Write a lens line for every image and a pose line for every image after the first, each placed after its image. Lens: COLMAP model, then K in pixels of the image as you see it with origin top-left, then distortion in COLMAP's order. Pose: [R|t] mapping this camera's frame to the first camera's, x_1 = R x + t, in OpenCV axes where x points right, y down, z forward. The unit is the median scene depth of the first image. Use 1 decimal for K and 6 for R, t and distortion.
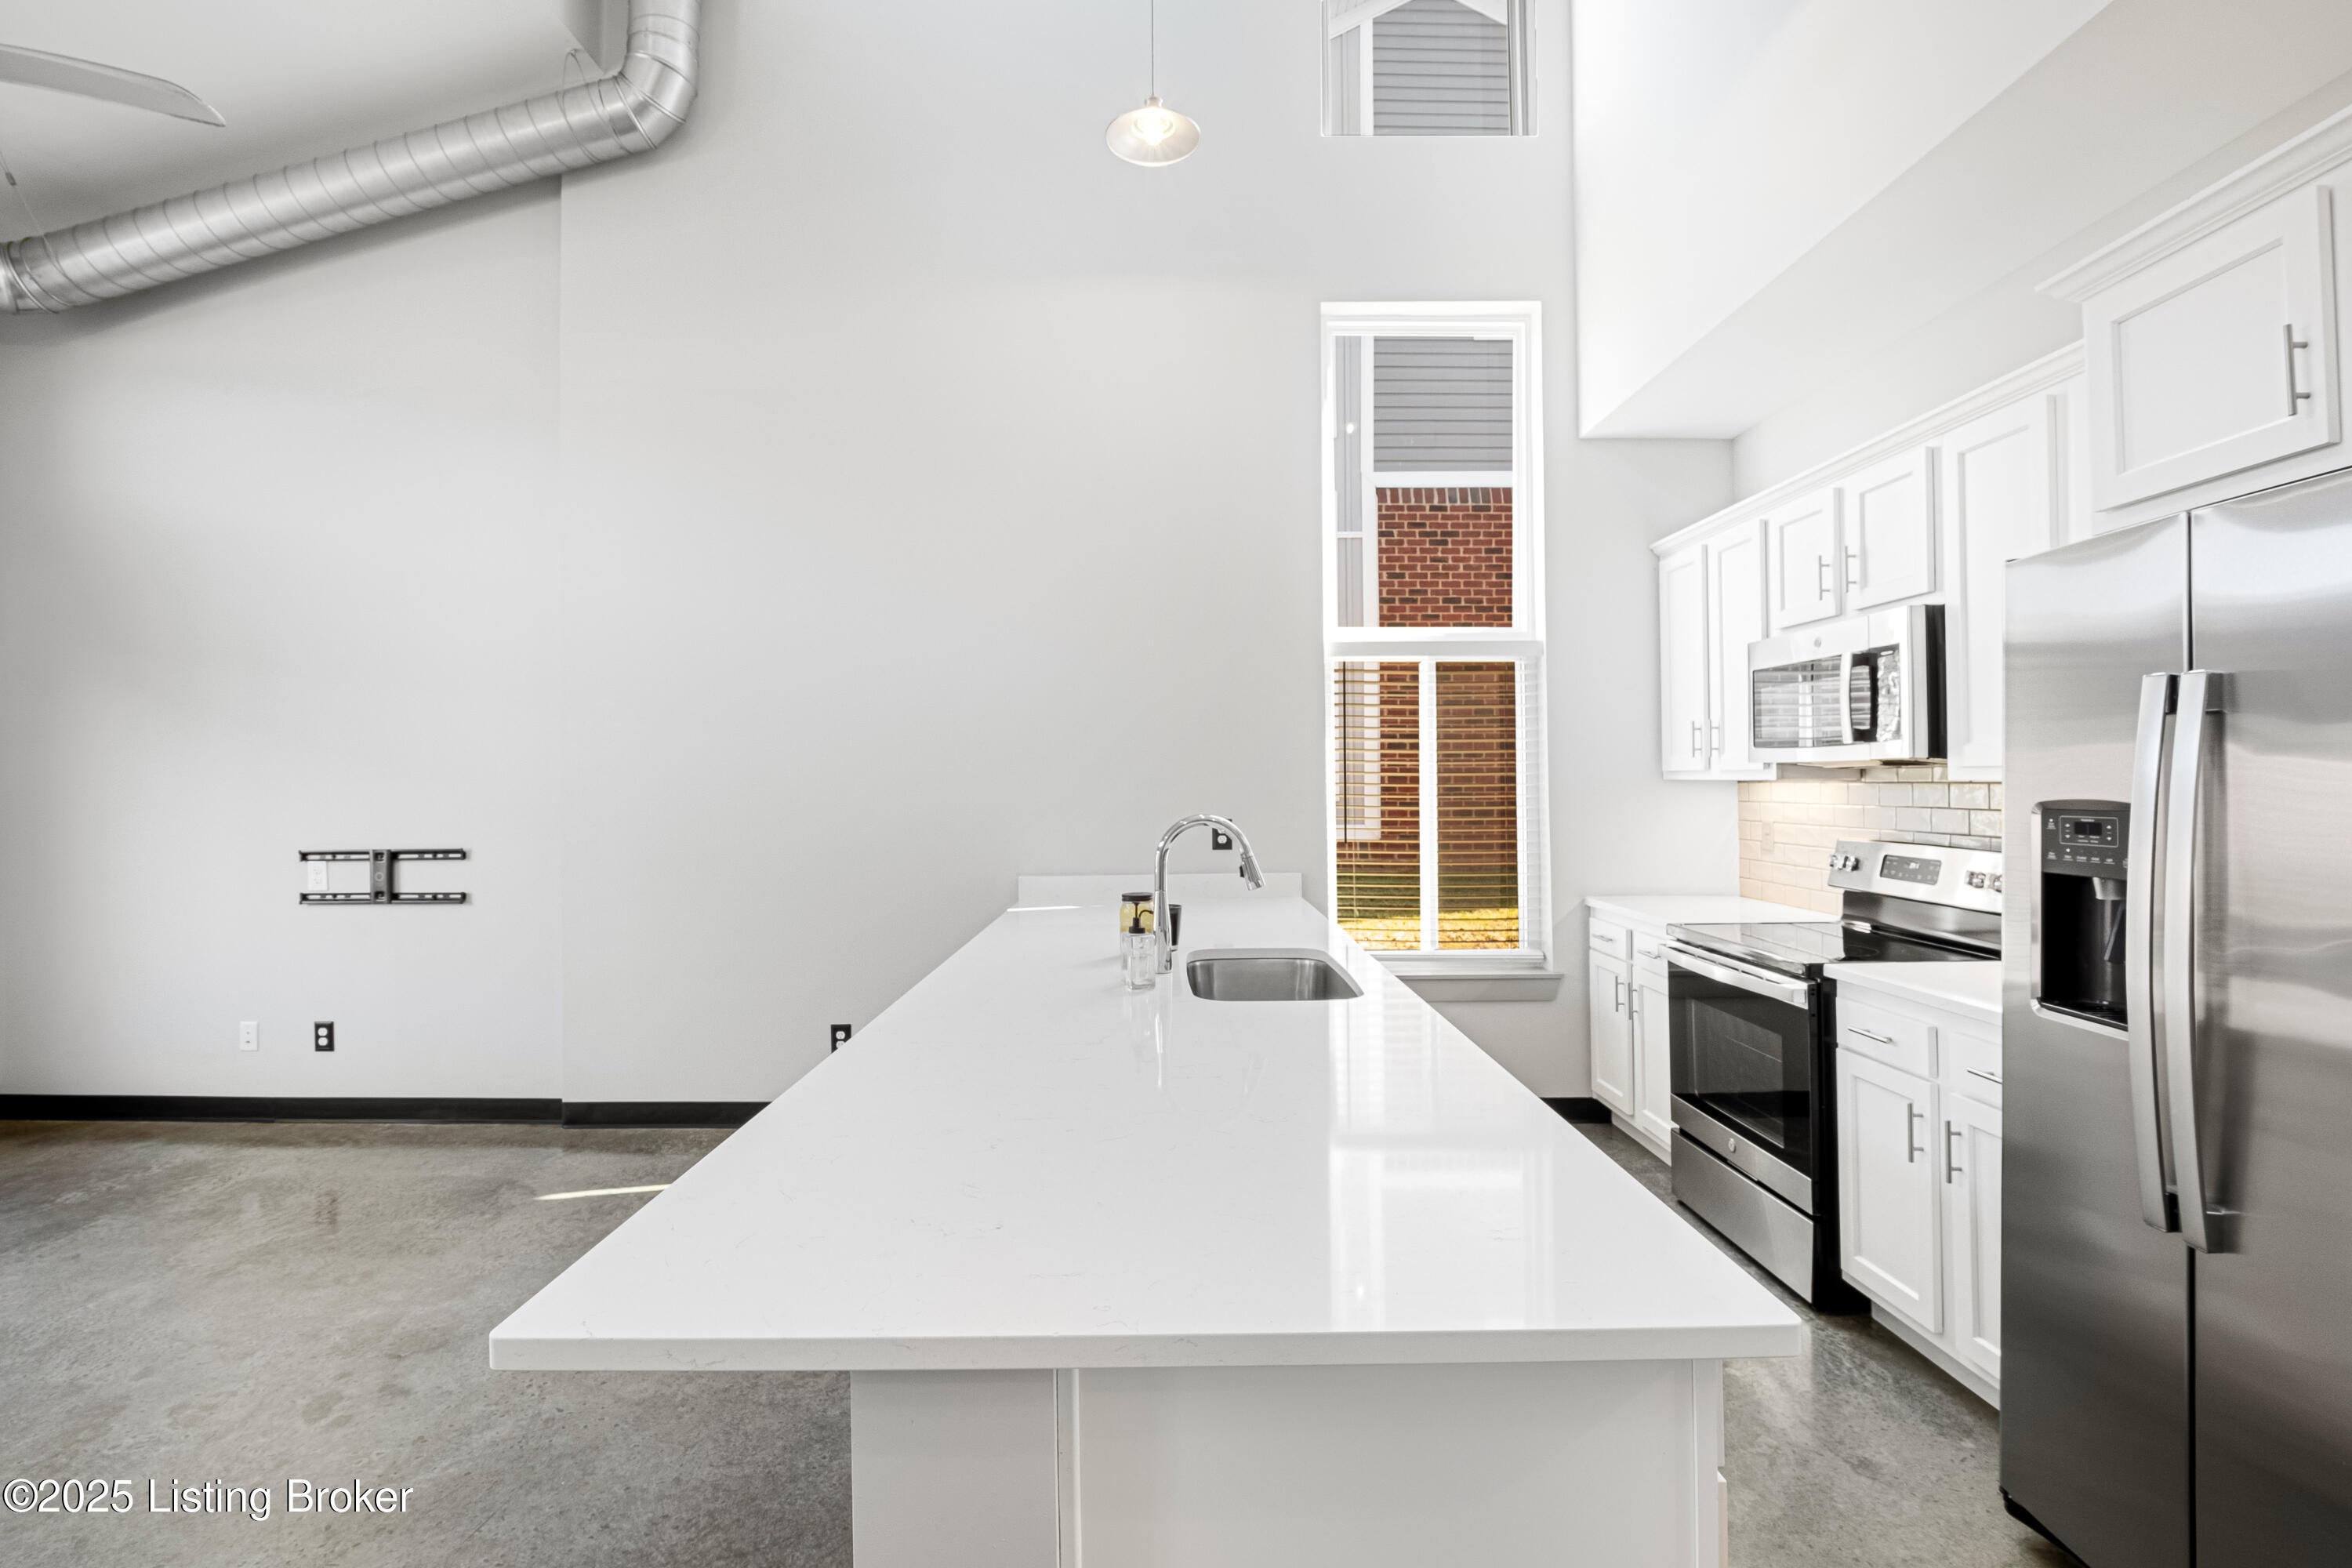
lens RADIAL K [[1047.1, 0, 1181.4], [0, 1047.1, 779.7], [0, 0, 1]] dist [-0.022594, -0.000842]
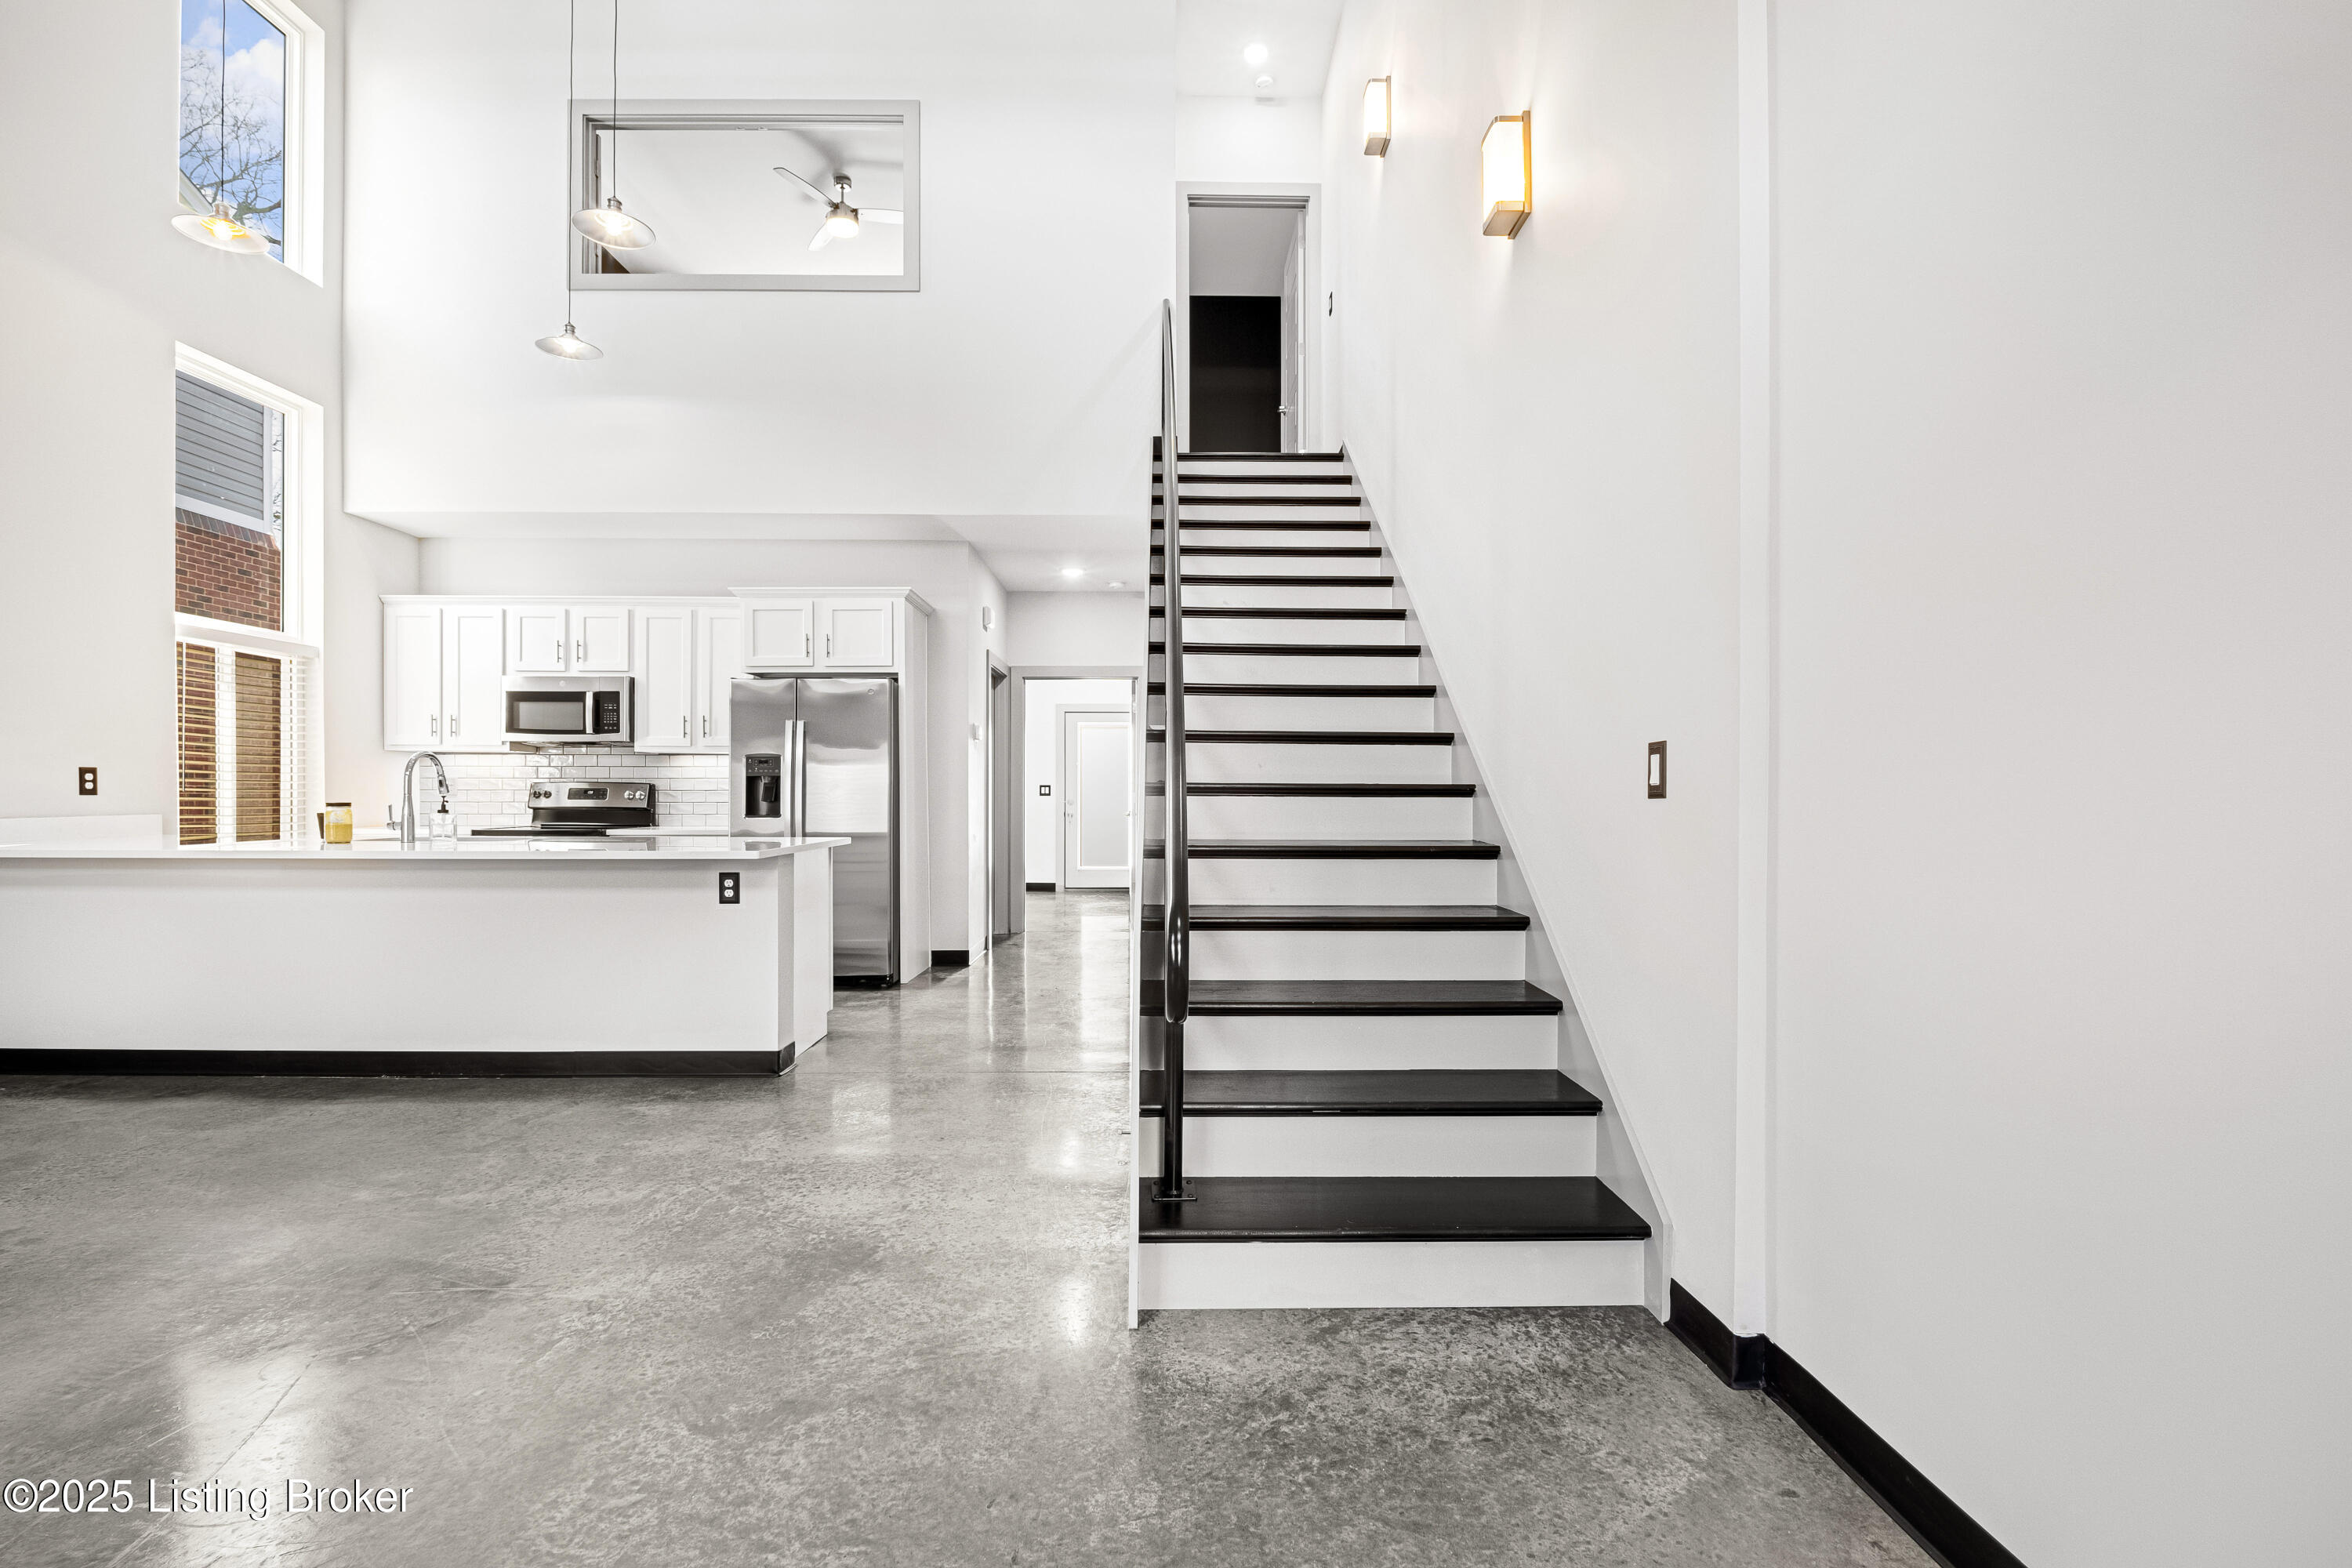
lens RADIAL K [[1067.2, 0, 1183.9], [0, 1067.2, 793.3], [0, 0, 1]] dist [-0.003527, -0.000701]
pose [[-0.011135, 0.006112, 0.999919, -1.432328], [-0.002636, 0.999978, -0.006142, 0.089863], [-0.999935, -0.002704, -0.011119, -0.198684]]
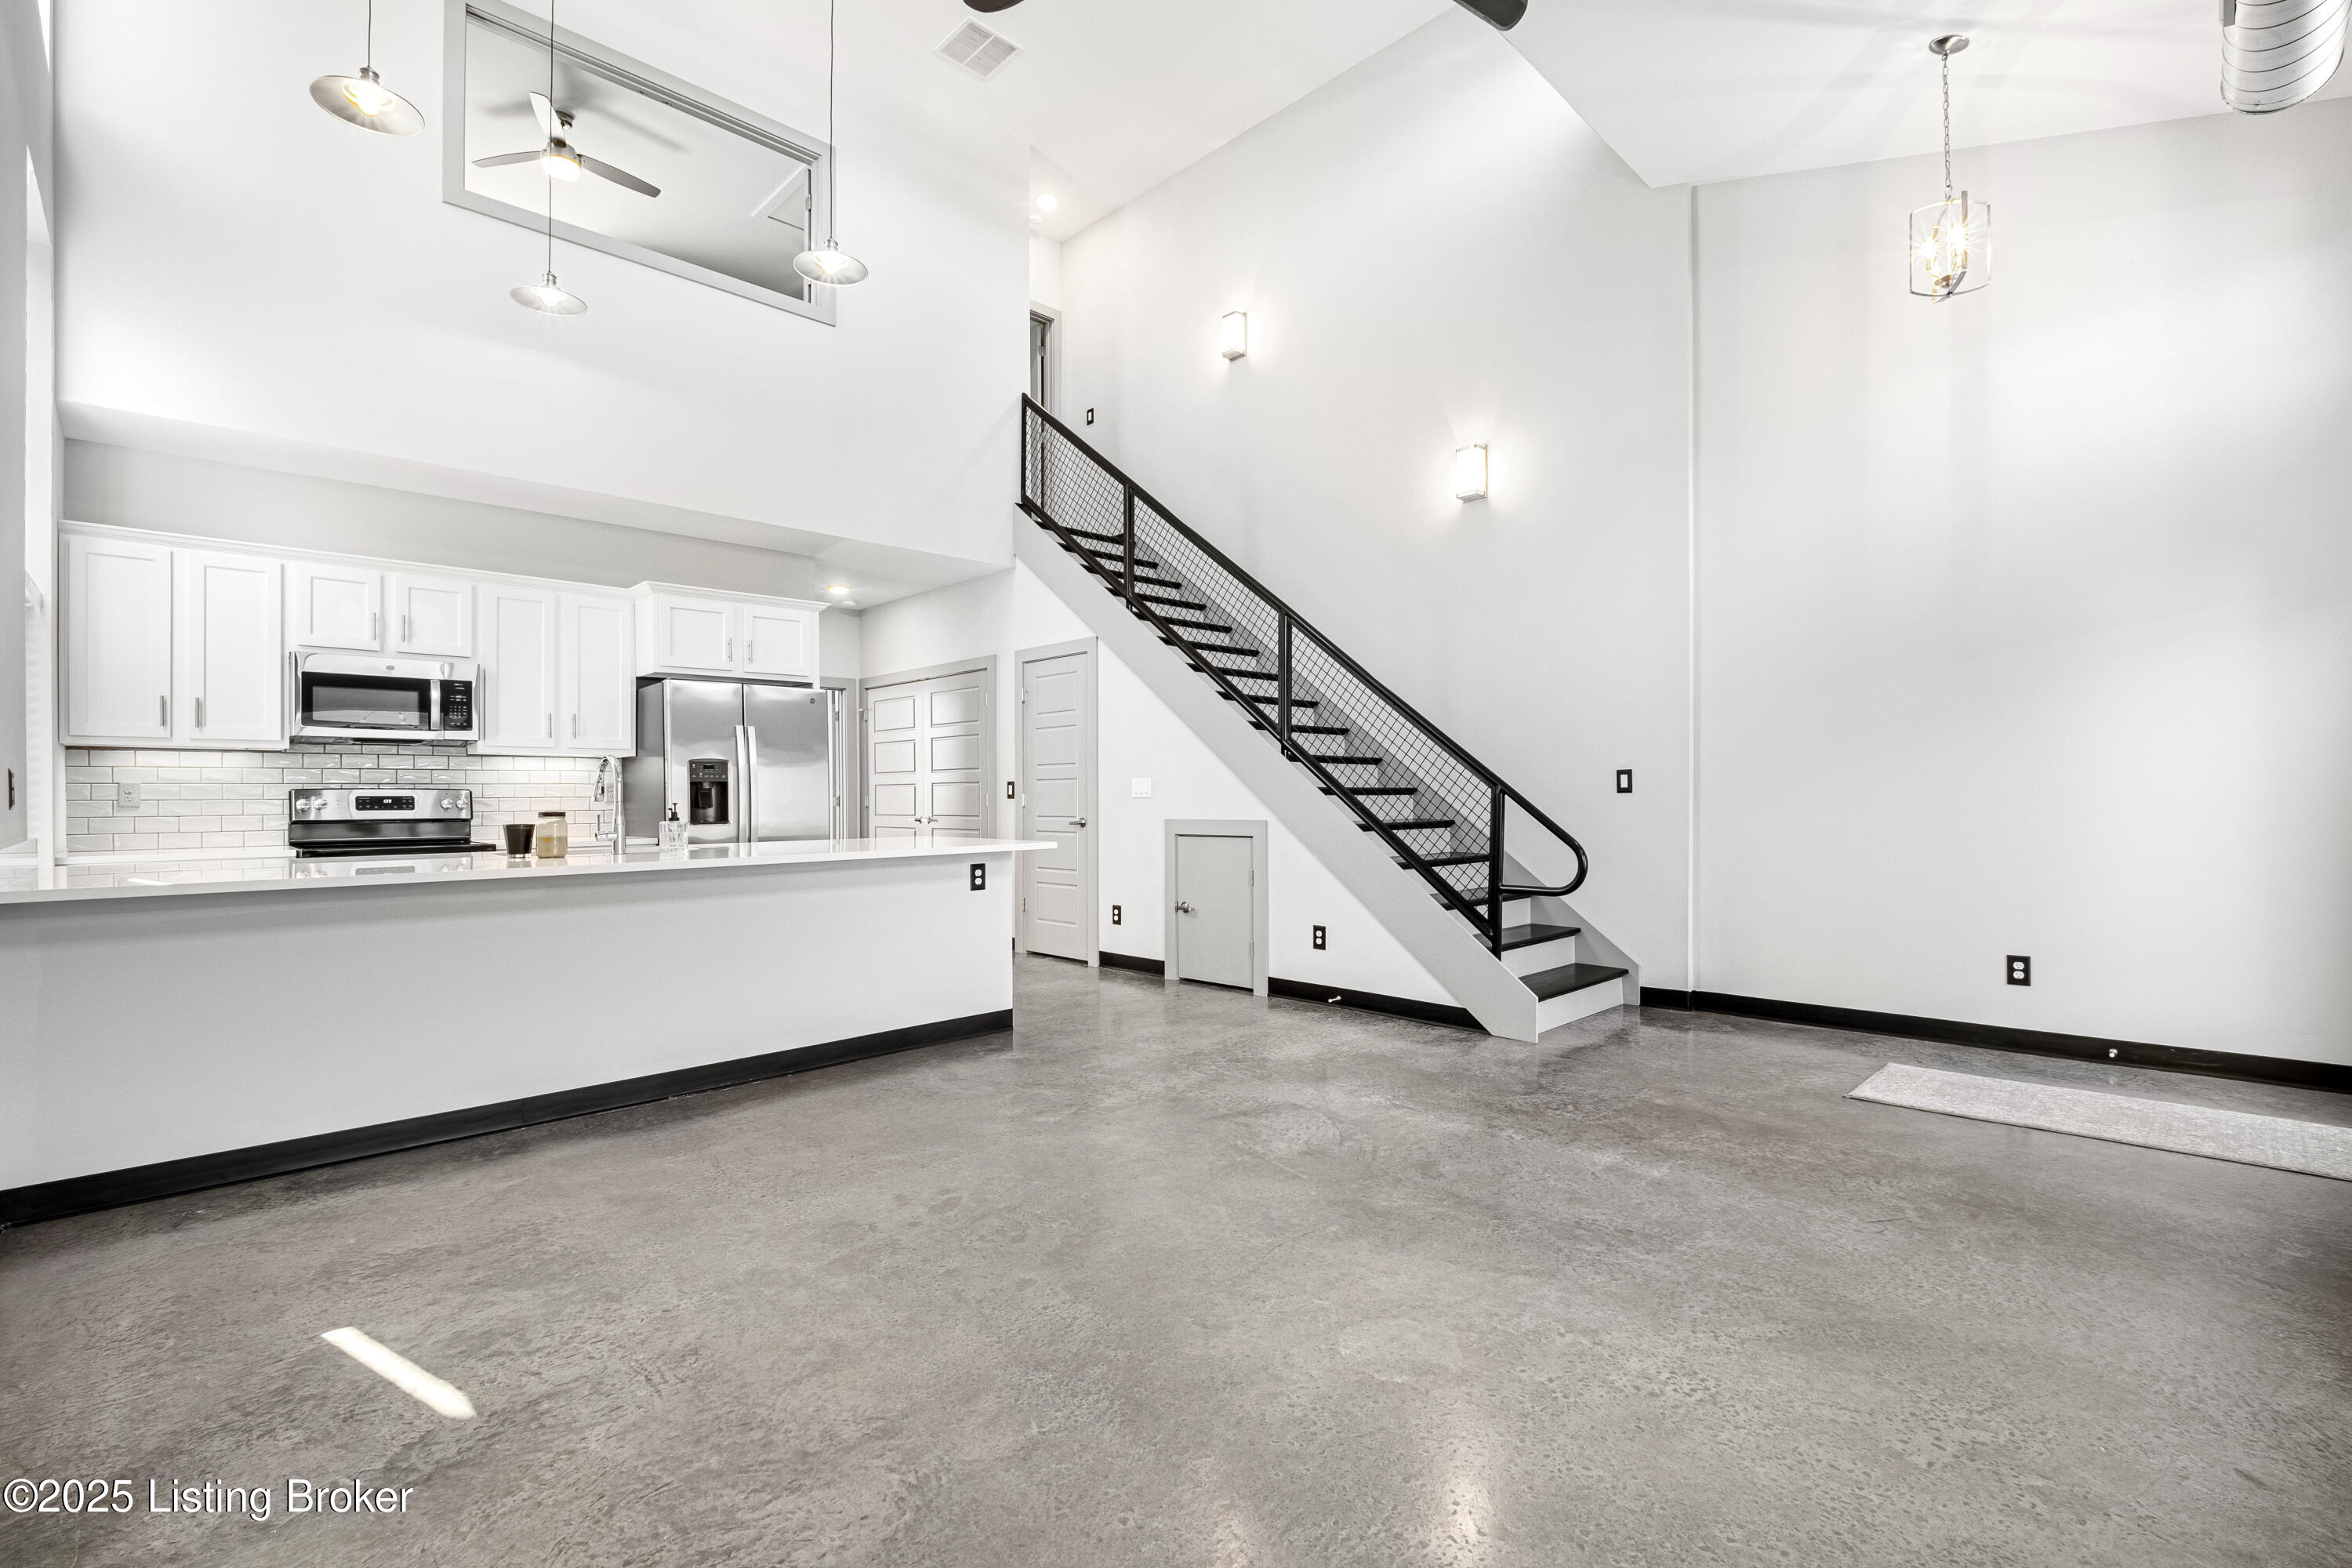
lens RADIAL K [[1040.4, 0, 1224.1], [0, 1040.4, 795.4], [0, 0, 1]] dist [-0.000393, -0.009580]
pose [[-0.724819, 0.011895, 0.688837, -1.419685], [0.012148, 0.999916, -0.004485, 0.092392], [-0.688833, 0.005117, -0.724902, 1.214537]]
